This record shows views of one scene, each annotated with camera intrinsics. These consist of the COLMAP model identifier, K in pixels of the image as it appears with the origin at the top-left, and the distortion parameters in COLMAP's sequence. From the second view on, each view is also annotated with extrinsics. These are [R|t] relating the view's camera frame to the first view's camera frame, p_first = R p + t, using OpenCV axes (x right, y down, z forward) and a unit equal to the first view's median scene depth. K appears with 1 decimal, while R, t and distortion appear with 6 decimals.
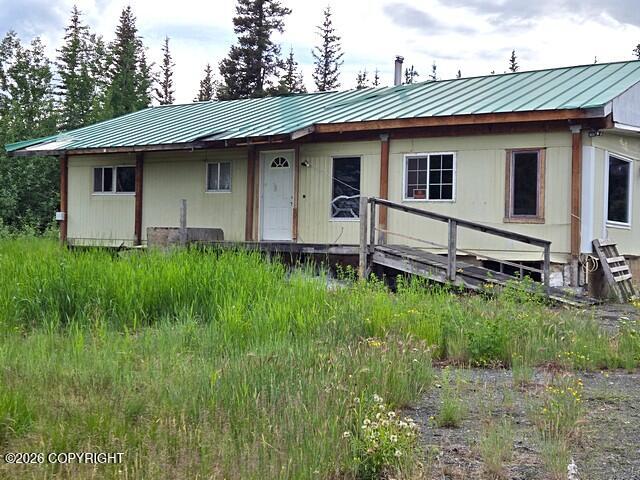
lens RADIAL K [[808.4, 0, 319.7], [0, 808.4, 237.2], [0, 0, 1]] dist [0.007530, 0.000000]
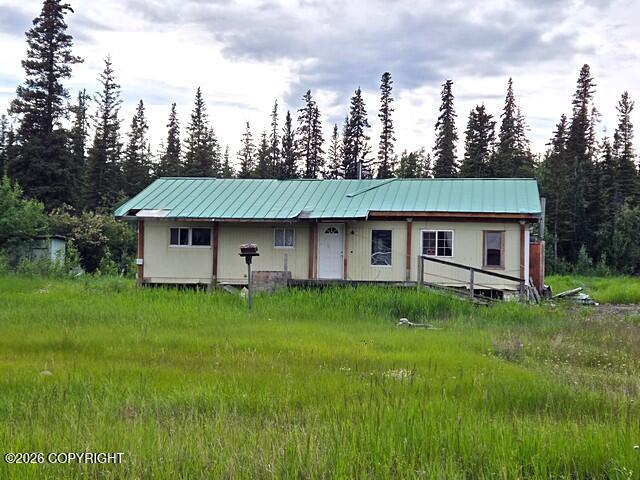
lens RADIAL K [[808.4, 0, 320.5], [0, 808.4, 242.0], [0, 0, 1]] dist [0.007530, 0.000000]
pose [[0.915653, 0.005730, 0.401928, -0.668716], [0.004407, 0.999695, -0.024291, -0.027679], [-0.401945, 0.024013, 0.915349, -0.445072]]
